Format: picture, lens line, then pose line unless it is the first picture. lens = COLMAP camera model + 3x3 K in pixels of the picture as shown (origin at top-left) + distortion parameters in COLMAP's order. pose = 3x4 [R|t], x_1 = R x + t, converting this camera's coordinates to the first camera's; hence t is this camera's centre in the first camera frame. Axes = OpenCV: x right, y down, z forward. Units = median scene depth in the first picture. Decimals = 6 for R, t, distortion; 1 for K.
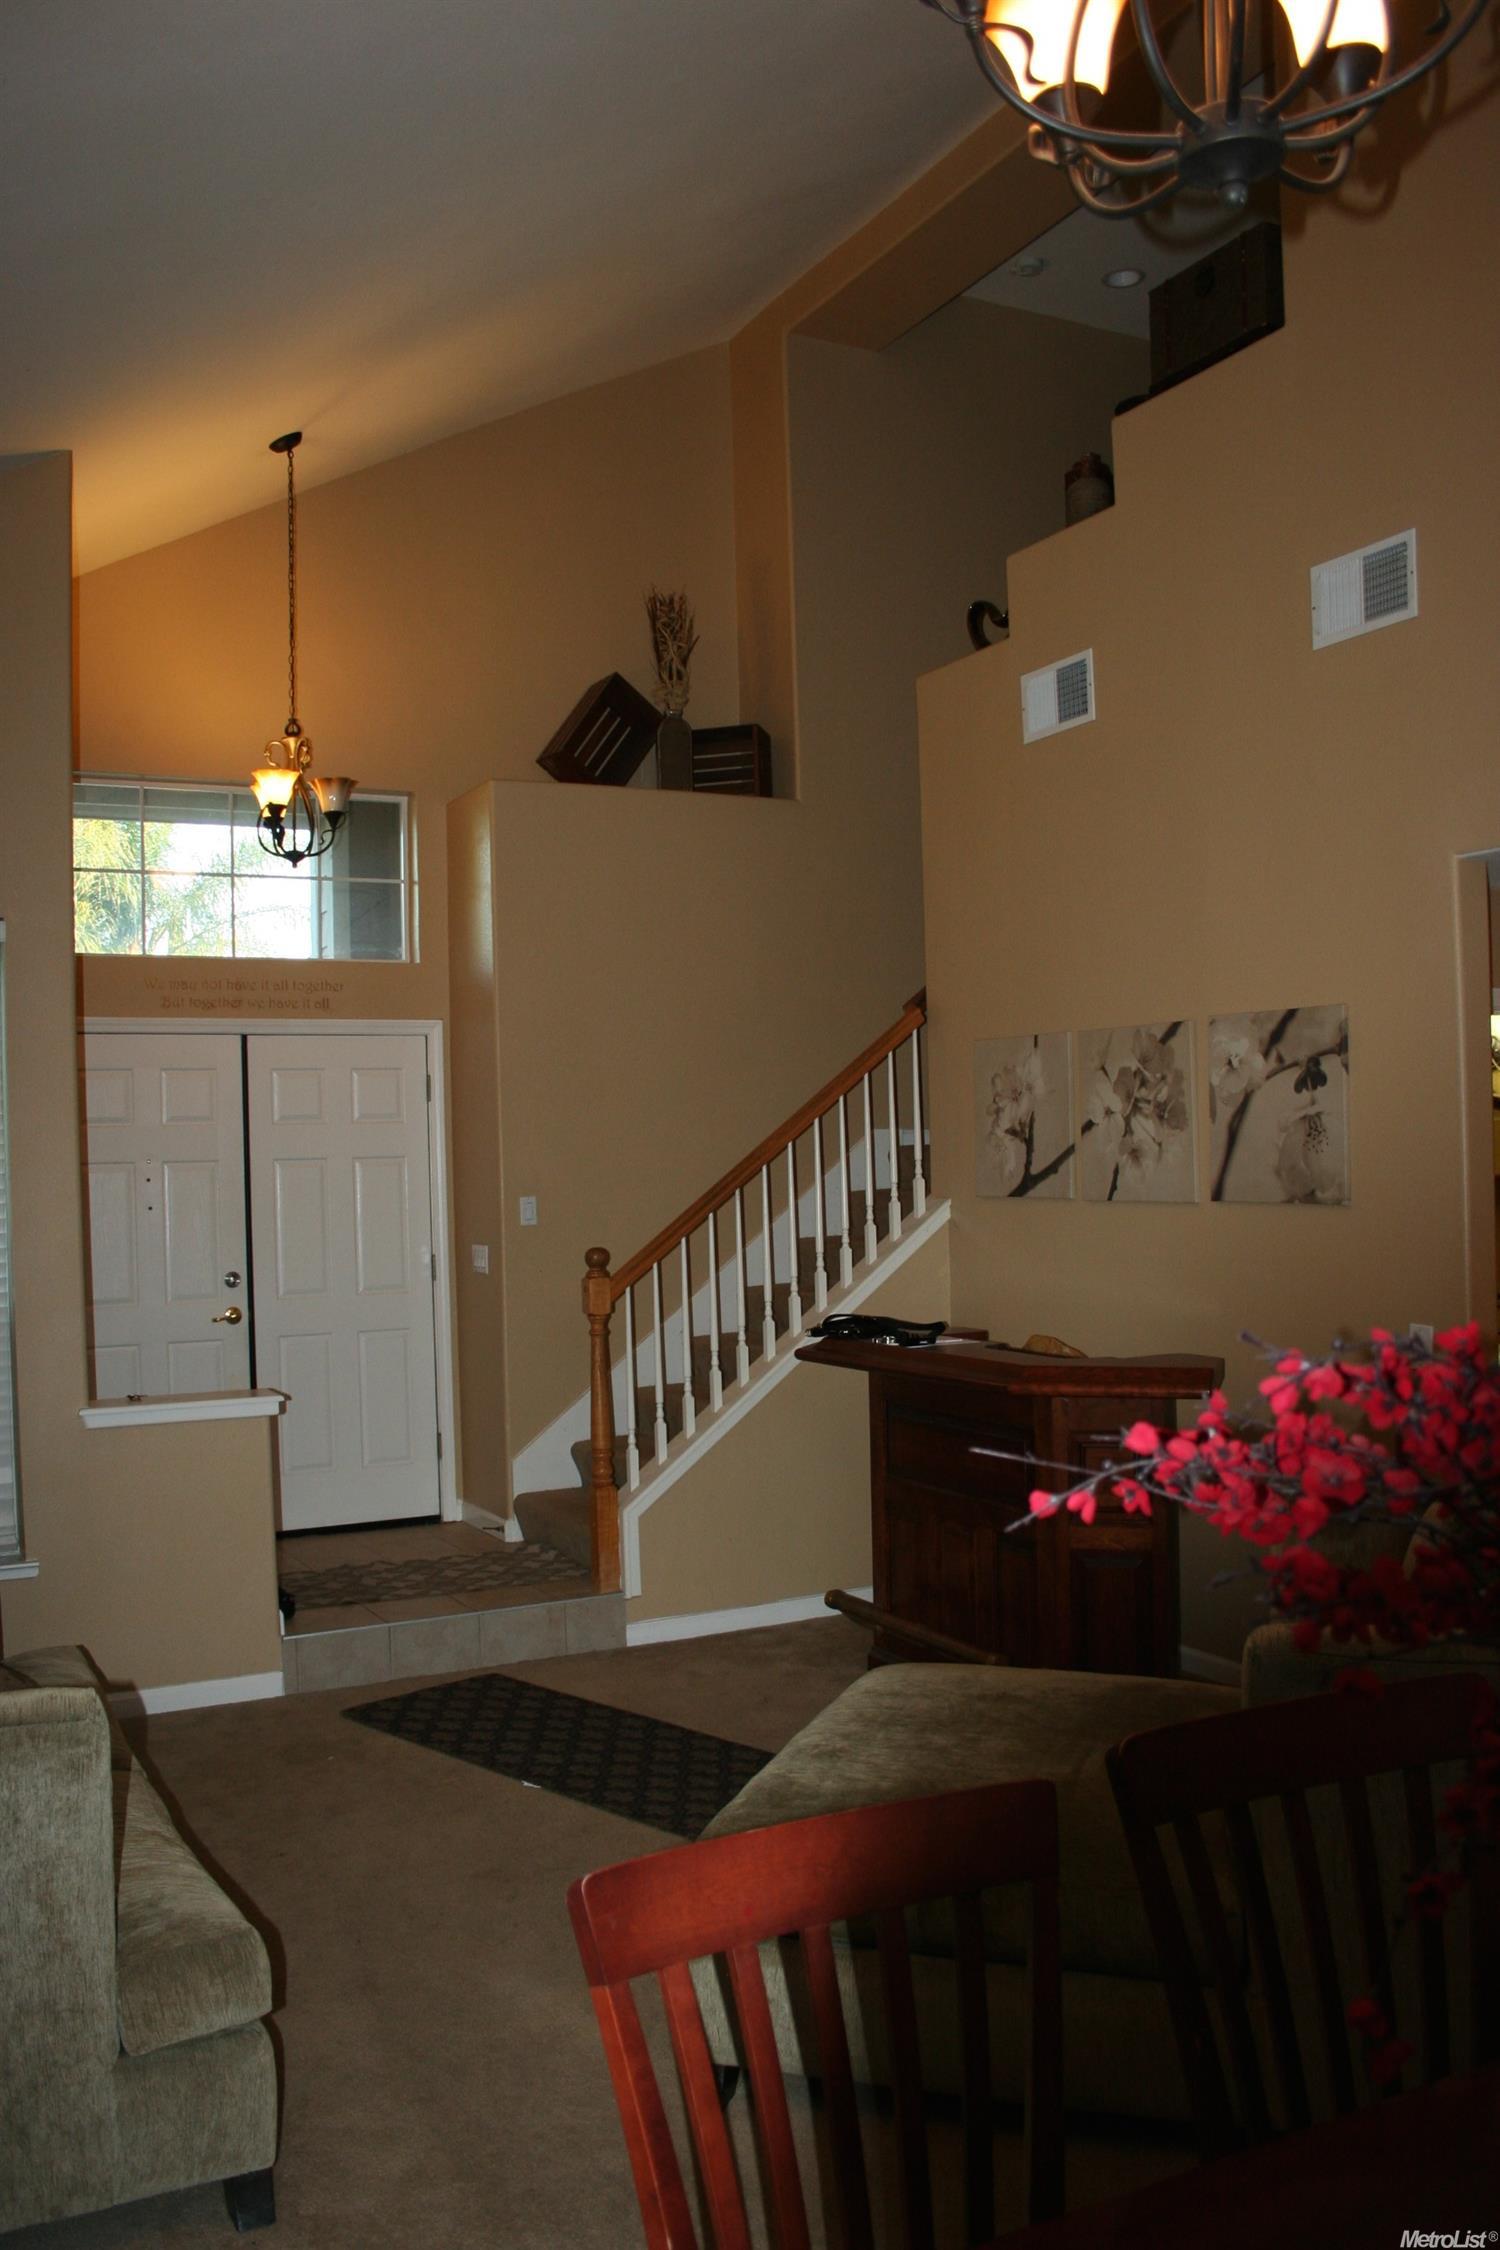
lens RADIAL K [[1883.7, 0, 751.9], [0, 1883.7, 1151.3], [0, 0, 1]] dist [-0.156725, 0.130879]
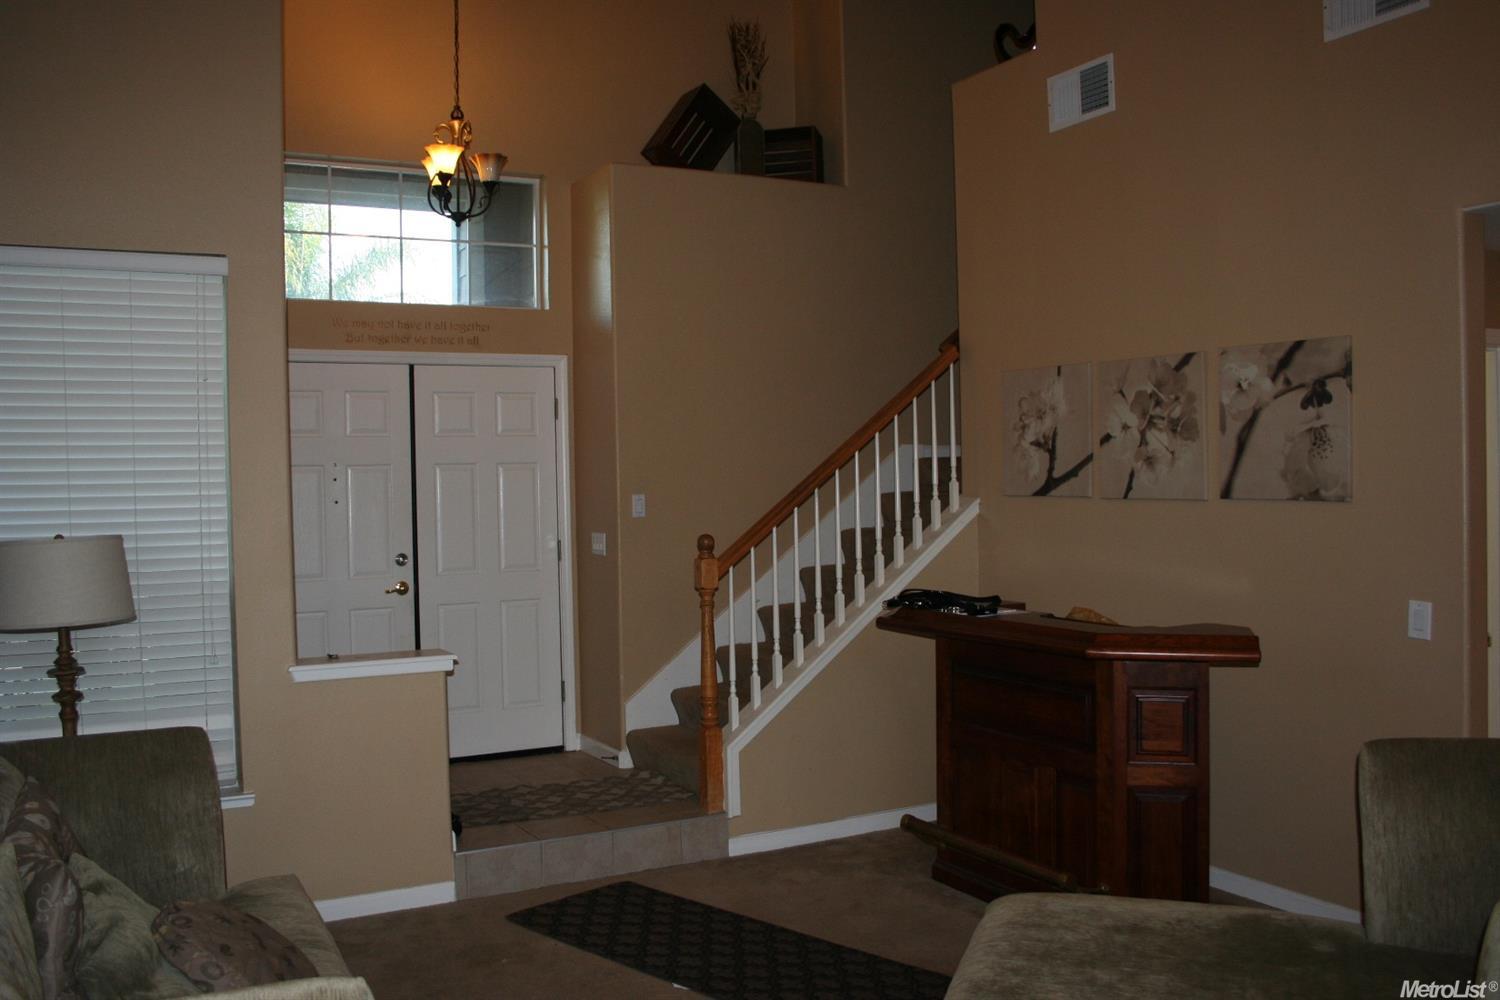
lens RADIAL K [[1317.9, 0, 750.0], [0, 1317.9, 500.0], [0, 0, 1]] dist [-0.114193, 0.010933]
pose [[0.999829, 0.006216, 0.017436, -0.068108], [-0.006567, 0.999776, 0.020136, 0.010848], [-0.017307, -0.020247, 0.999645, 0.131967]]
